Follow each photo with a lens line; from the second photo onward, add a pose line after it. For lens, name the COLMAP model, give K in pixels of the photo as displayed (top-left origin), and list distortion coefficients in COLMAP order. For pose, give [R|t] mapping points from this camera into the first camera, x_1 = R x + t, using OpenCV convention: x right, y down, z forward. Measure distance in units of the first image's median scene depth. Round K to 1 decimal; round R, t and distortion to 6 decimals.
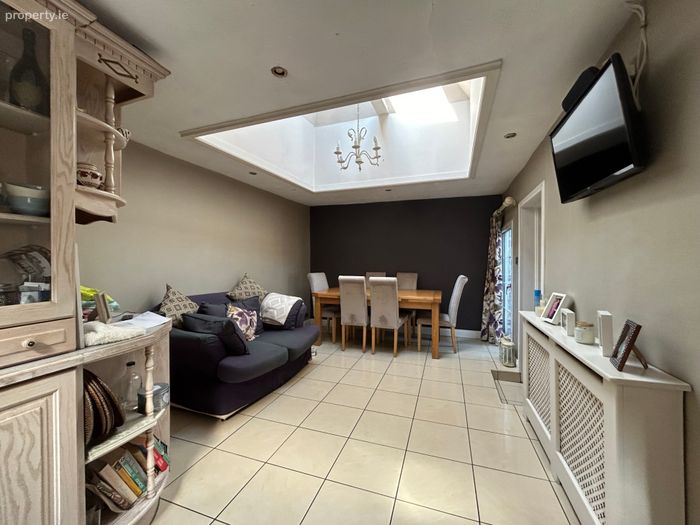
lens RADIAL K [[279.6, 0, 349.1], [0, 279.6, 261.9], [0, 0, 1]] dist [-0.018906, 0.000281]
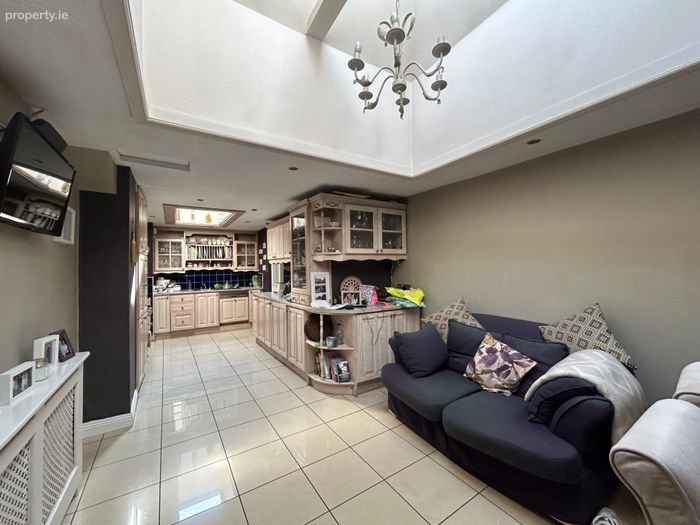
lens RADIAL K [[279.6, 0, 351.0], [0, 279.6, 265.3], [0, 0, 1]] dist [-0.018906, 0.000281]
pose [[-0.618519, -0.002602, -0.785766, 0.557555], [0.013774, 0.999805, -0.014153, -0.047866], [0.785649, -0.019577, -0.618363, 1.498583]]
